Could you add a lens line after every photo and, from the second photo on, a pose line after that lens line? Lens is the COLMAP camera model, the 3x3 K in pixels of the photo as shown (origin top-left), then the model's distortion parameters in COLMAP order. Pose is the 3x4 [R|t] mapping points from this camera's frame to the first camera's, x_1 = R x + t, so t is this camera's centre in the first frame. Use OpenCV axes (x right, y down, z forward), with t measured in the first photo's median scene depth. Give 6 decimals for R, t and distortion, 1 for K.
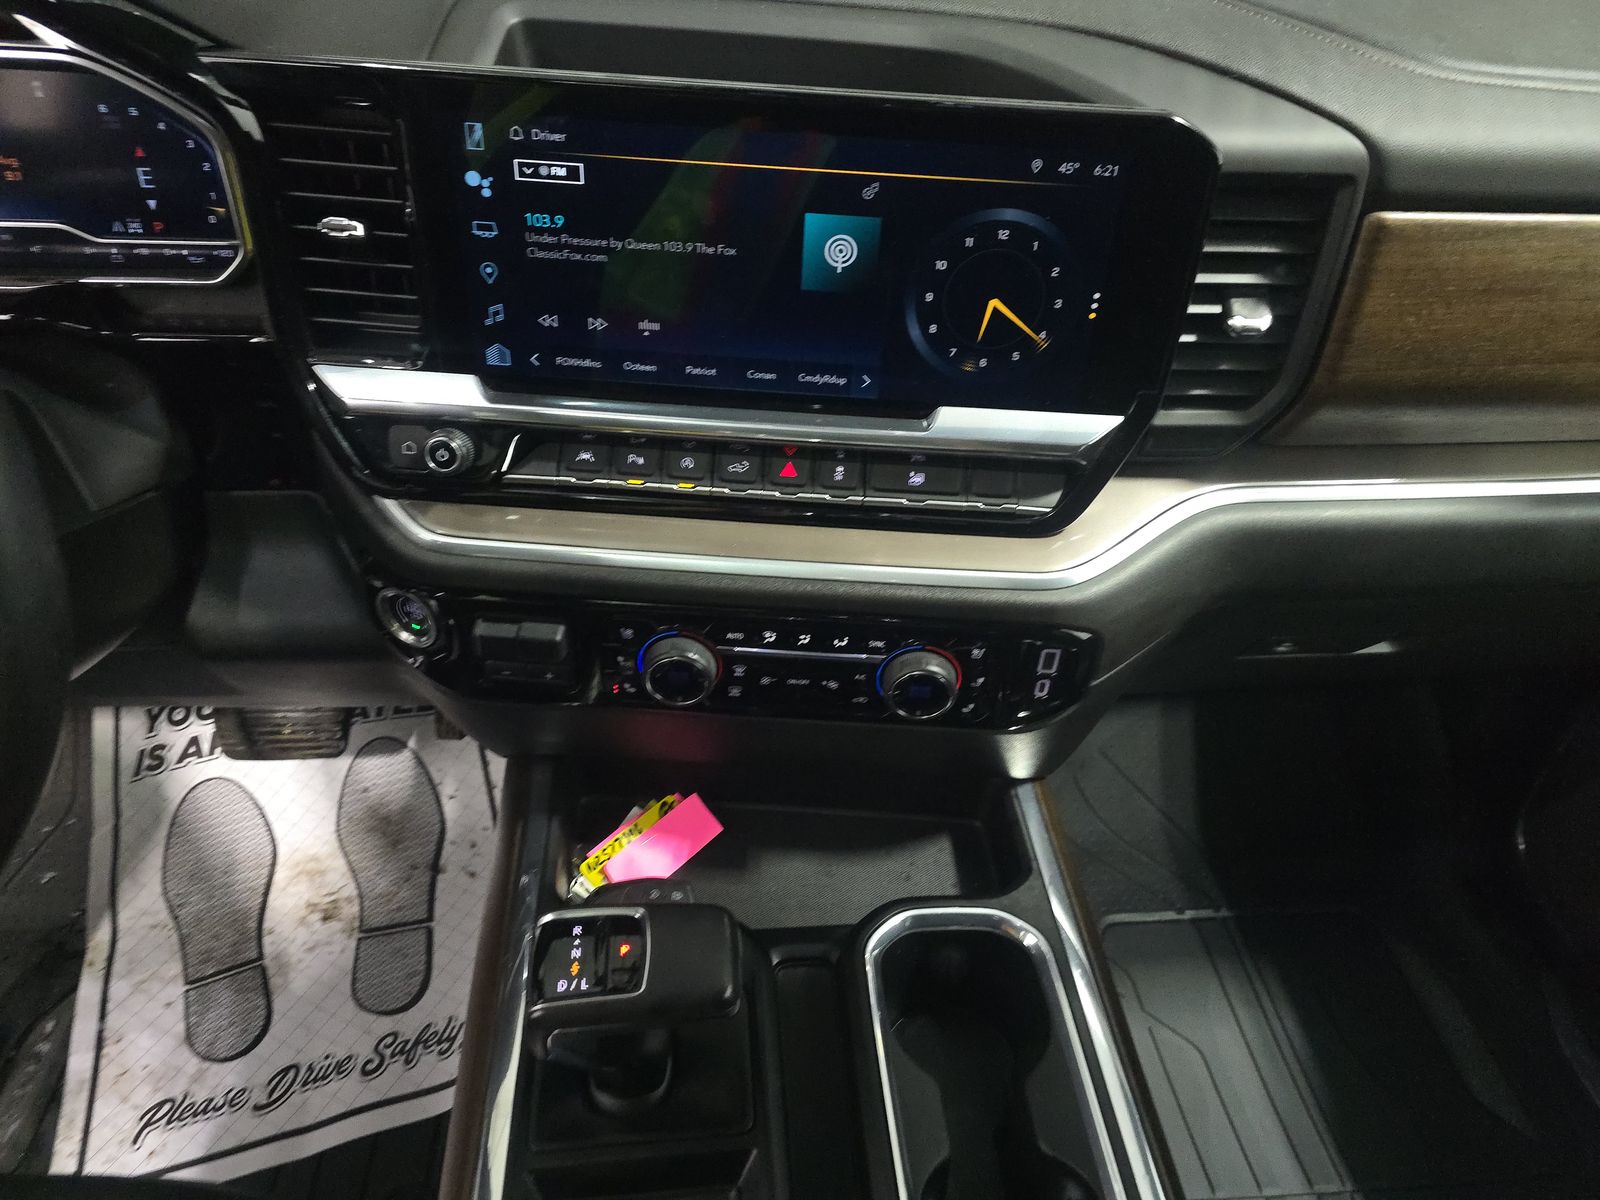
lens RADIAL K [[1065.8, 0, 800.0], [0, 1065.8, 600.0], [0, 0, 1]] dist [0.058327, -0.050994]
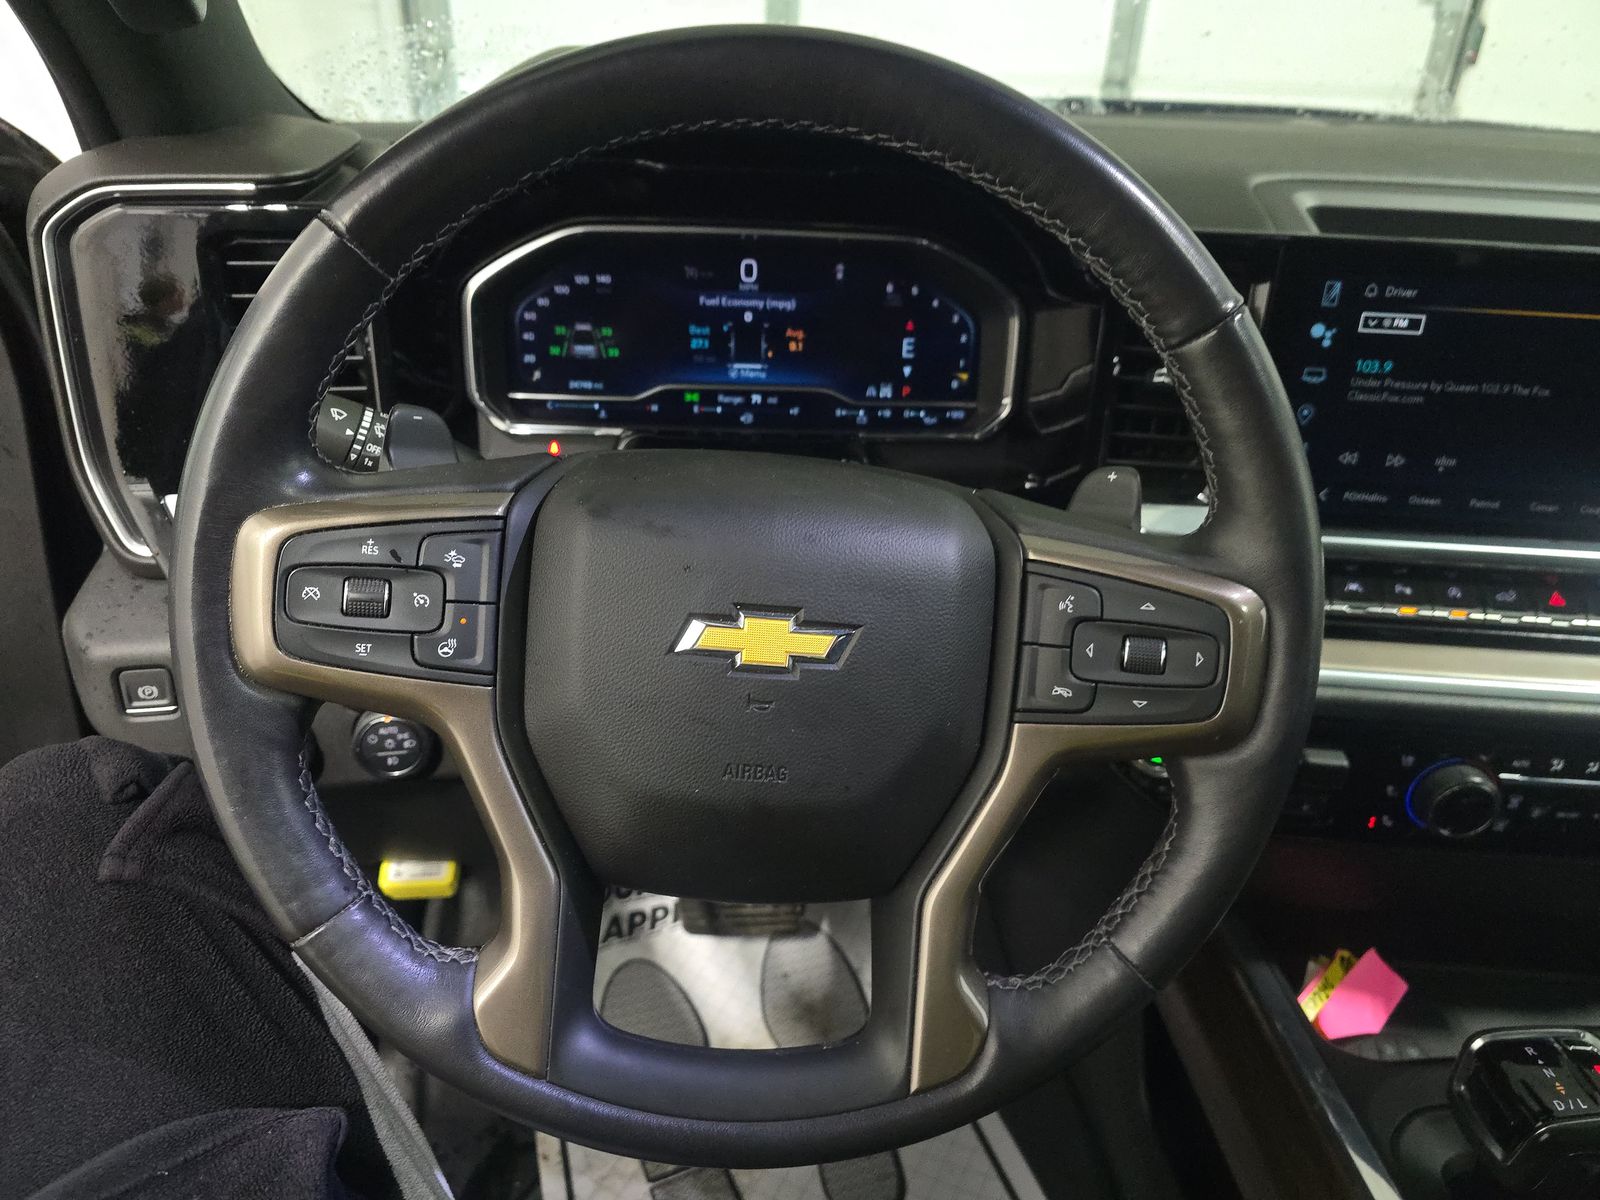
lens RADIAL K [[1054.3, 0, 800.0], [0, 1054.3, 600.0], [0, 0, 1]] dist [0.001074, 0.001966]
pose [[0.999783, 0.003135, -0.020577, -0.744041], [-0.007593, 0.975399, -0.220315, 0.111647], [0.019380, 0.220424, 0.975212, -0.005772]]
